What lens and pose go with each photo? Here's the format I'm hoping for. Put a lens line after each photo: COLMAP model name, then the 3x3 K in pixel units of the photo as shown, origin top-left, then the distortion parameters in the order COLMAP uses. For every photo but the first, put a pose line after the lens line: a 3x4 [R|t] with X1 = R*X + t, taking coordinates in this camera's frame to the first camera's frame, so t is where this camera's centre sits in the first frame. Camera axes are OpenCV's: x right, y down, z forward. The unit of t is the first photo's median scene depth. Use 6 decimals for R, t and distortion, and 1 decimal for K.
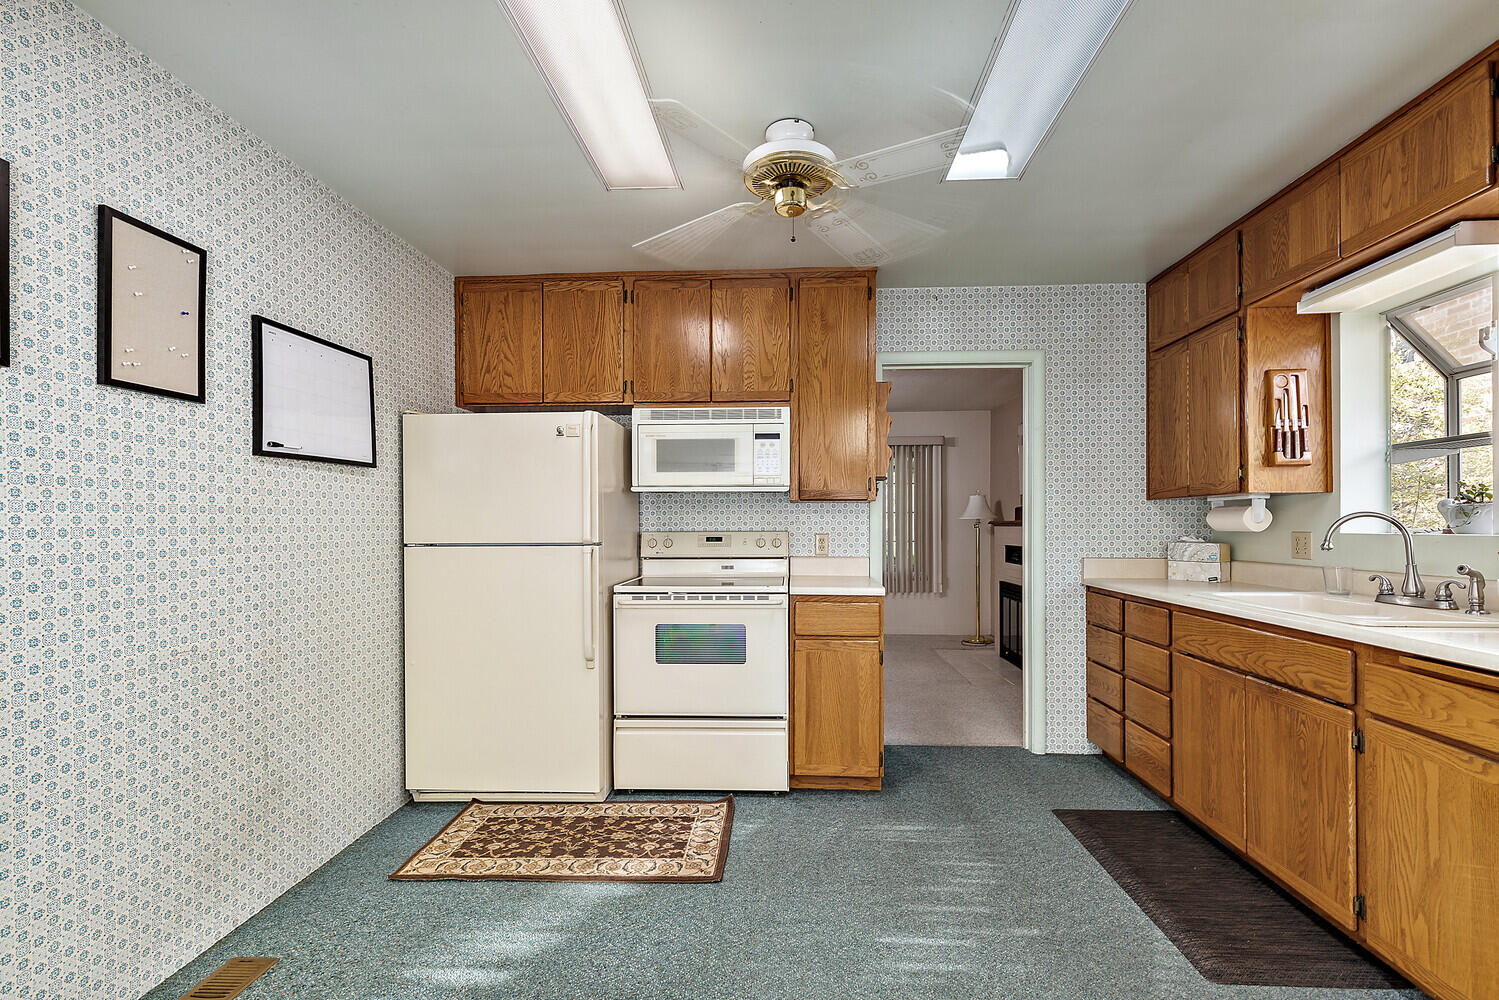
lens RADIAL K [[677.5, 0, 746.8], [0, 677.5, 522.6], [0, 0, 1]] dist [0.008274, -0.001099]
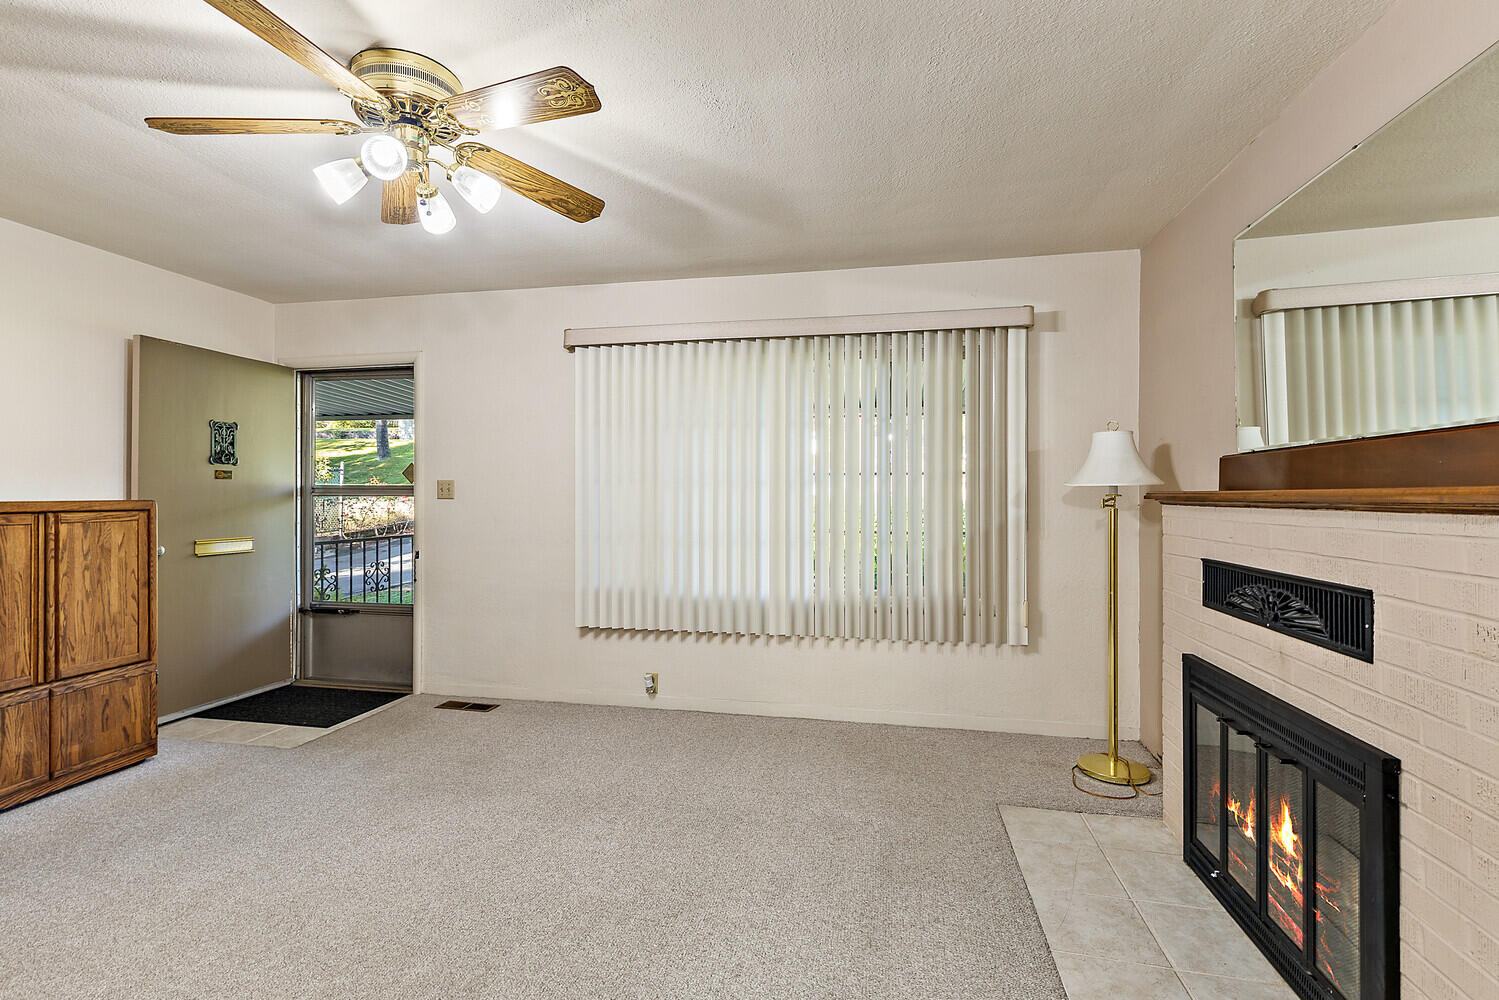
lens RADIAL K [[677.5, 0, 750.6], [0, 677.5, 491.8], [0, 0, 1]] dist [0.008274, -0.001099]
pose [[0.992436, 0.001476, -0.122750, 0.396094], [-0.001141, 0.999995, 0.002801, -0.006126], [0.122754, -0.002640, 0.992434, 1.305465]]
